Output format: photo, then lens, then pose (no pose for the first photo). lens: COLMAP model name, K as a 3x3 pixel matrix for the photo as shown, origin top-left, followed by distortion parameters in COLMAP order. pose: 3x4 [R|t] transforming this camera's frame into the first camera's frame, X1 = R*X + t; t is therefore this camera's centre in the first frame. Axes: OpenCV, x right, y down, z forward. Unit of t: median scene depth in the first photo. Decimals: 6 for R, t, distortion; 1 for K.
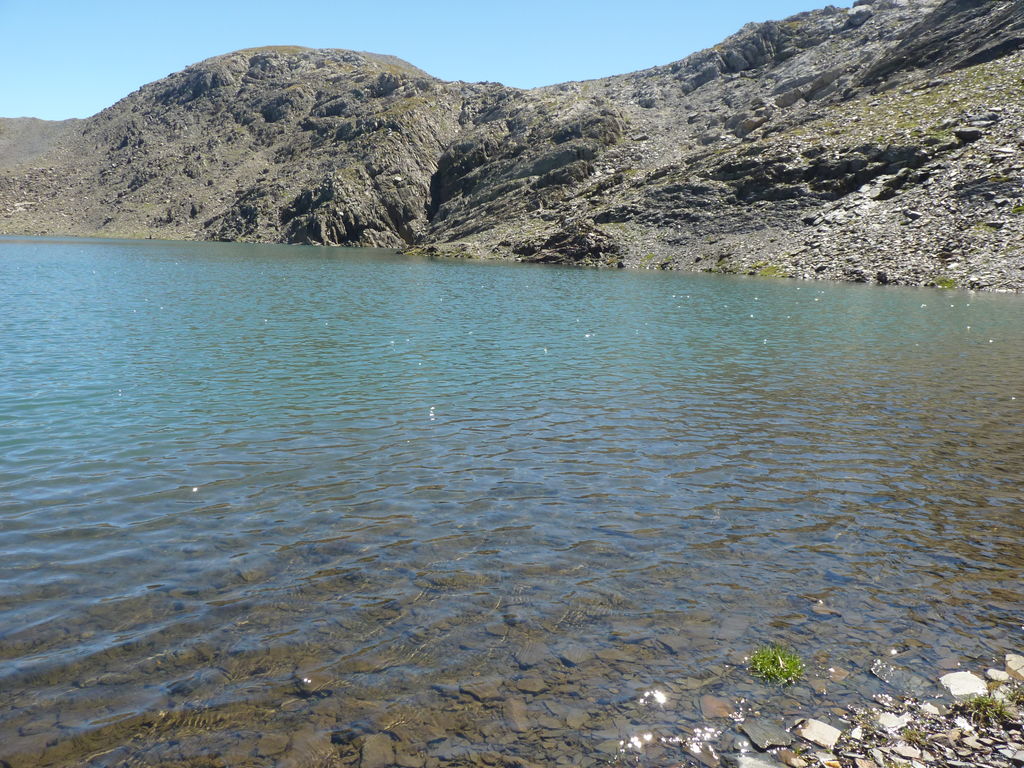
lens RADIAL K [[809.2, 0, 508.5], [0, 809.2, 394.2], [0, 0, 1]] dist [-0.021193, -0.005610]
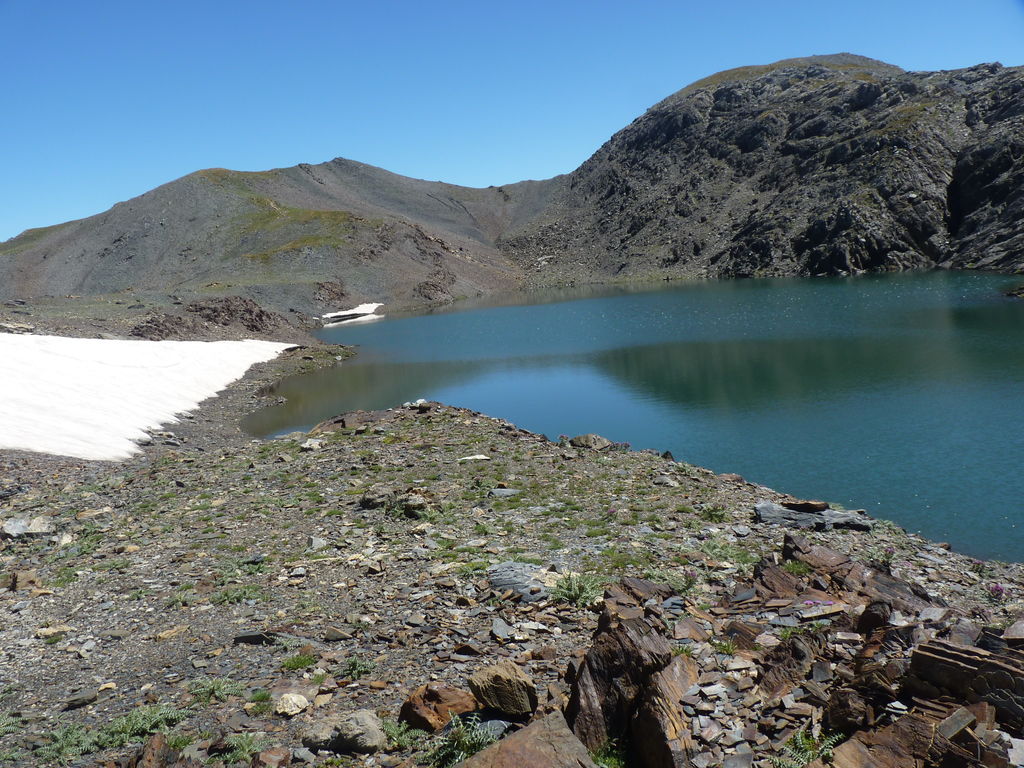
lens RADIAL K [[814.6, 0, 506.2], [0, 814.6, 389.7], [0, 0, 1]] dist [-0.024329, 0.008841]
pose [[0.869594, -0.048669, -0.491364, -0.068496], [0.044550, 0.998805, -0.020087, -0.018780], [0.491754, -0.004423, 0.870723, -0.102724]]
